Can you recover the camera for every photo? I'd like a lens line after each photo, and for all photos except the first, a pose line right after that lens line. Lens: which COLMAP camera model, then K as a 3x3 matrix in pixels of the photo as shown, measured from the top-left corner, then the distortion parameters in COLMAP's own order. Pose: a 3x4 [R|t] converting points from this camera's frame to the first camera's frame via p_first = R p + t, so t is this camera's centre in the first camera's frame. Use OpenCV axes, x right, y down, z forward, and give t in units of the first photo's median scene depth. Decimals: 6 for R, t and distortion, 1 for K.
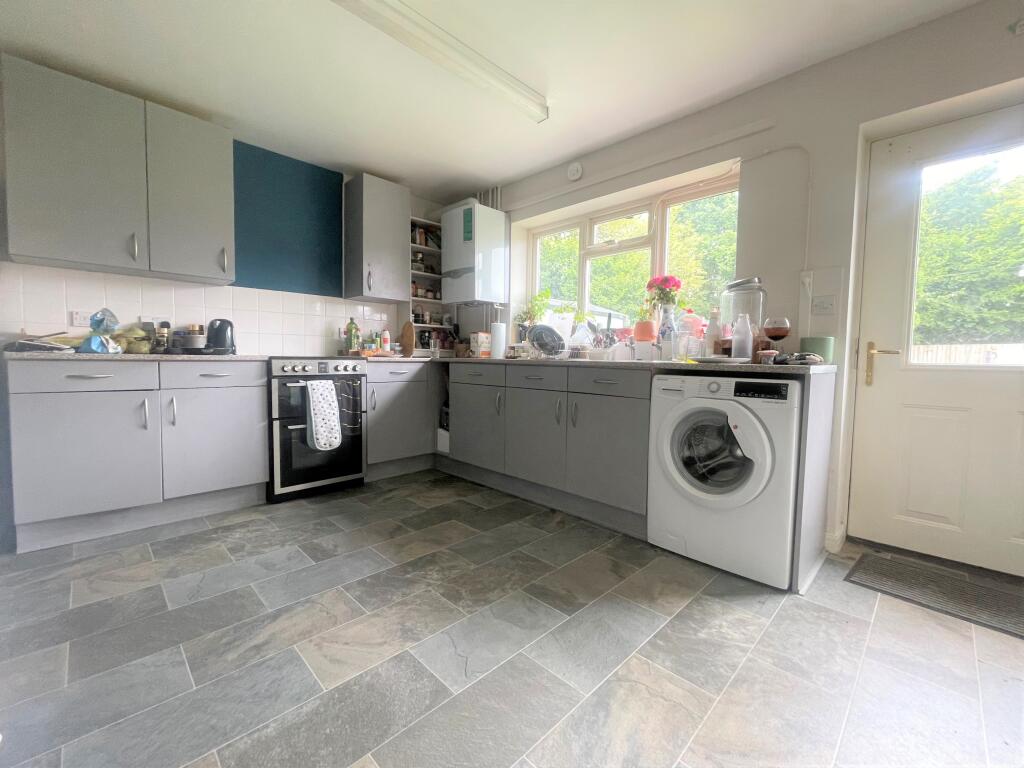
lens RADIAL K [[415.0, 0, 512.0], [0, 415.0, 384.0], [0, 0, 1]] dist [-0.000303, -0.000102]
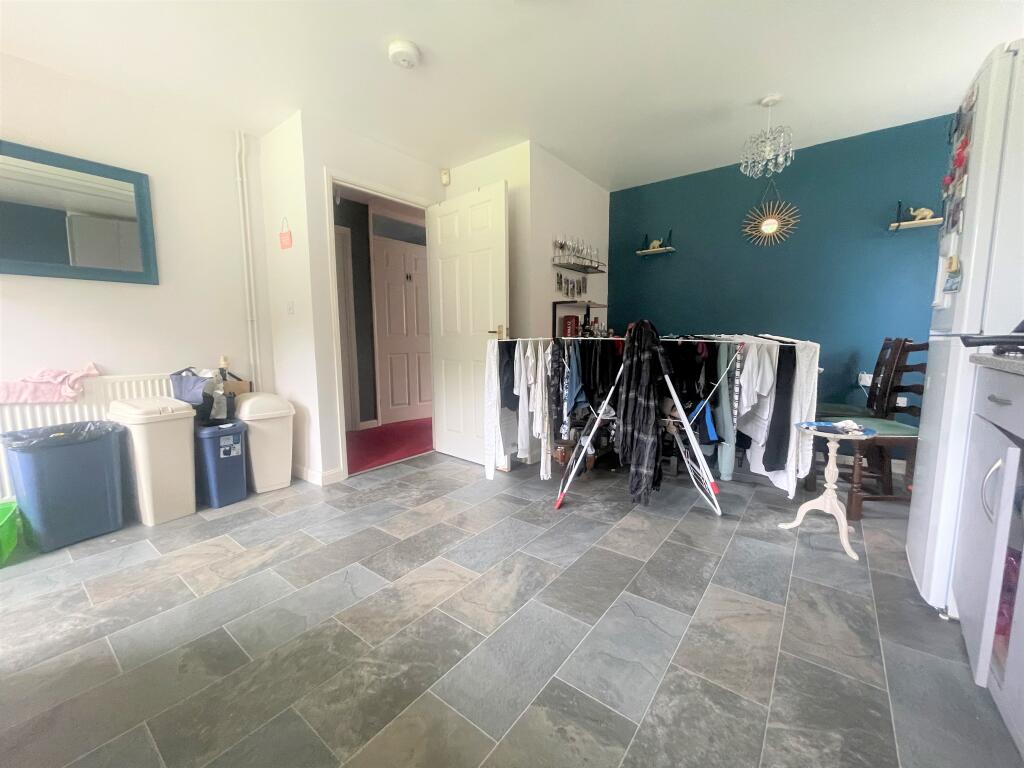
lens RADIAL K [[415.0, 0, 512.0], [0, 415.0, 384.0], [0, 0, 1]] dist [-0.000303, -0.000102]
pose [[-0.992228, 0.010400, -0.123996, -0.382594], [-0.010848, 0.985477, 0.169461, -0.149639], [0.123958, 0.169489, -0.977705, 1.789415]]
